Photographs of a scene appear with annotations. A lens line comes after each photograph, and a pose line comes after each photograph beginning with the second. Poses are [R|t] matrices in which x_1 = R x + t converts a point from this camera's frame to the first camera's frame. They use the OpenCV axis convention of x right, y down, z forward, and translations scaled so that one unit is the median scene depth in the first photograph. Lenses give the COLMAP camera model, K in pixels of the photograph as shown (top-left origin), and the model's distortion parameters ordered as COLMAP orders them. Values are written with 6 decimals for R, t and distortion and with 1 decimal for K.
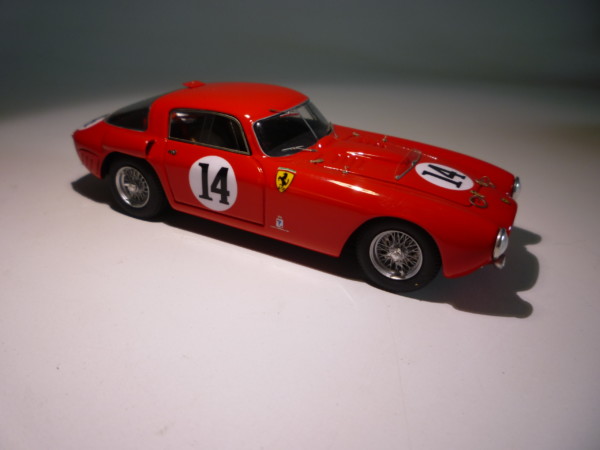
lens RADIAL K [[514.9, 0, 300.0], [0, 514.9, 225.0], [0, 0, 1]] dist [-0.045894, -0.006328]
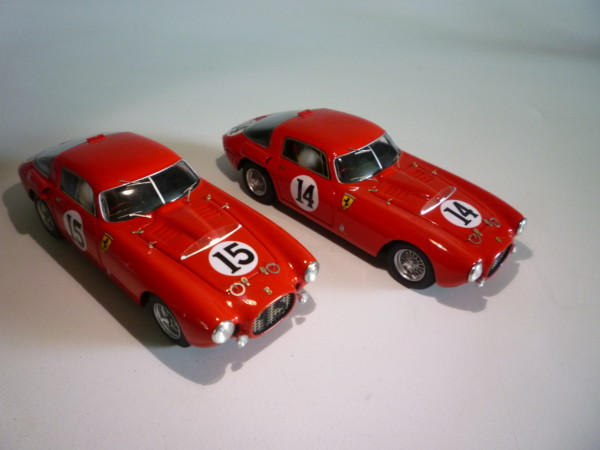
lens RADIAL K [[514.9, 0, 300.0], [0, 514.9, 225.0], [0, 0, 1]] dist [-0.045894, -0.006328]
pose [[0.954911, 0.161166, -0.249340, 0.212157], [-0.123422, 0.979318, 0.160325, -0.232819], [0.270022, -0.122322, 0.955053, -0.462722]]
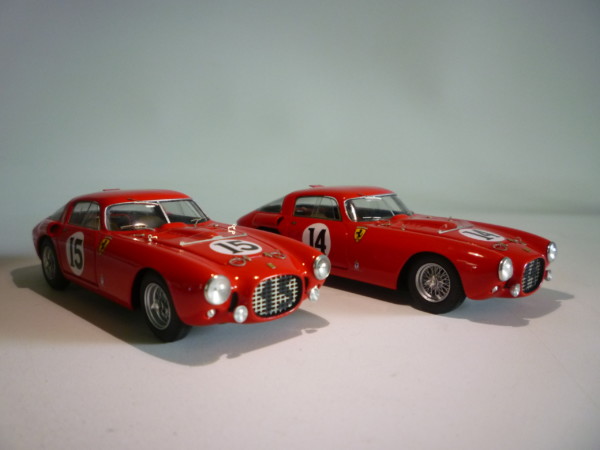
lens RADIAL K [[514.9, 0, 300.0], [0, 514.9, 225.0], [0, 0, 1]] dist [-0.045894, -0.006328]
pose [[0.941241, -0.004611, -0.337704, 0.282940], [-0.103160, 0.948195, -0.300473, 0.321683], [0.321594, 0.317655, 0.892005, -0.334450]]
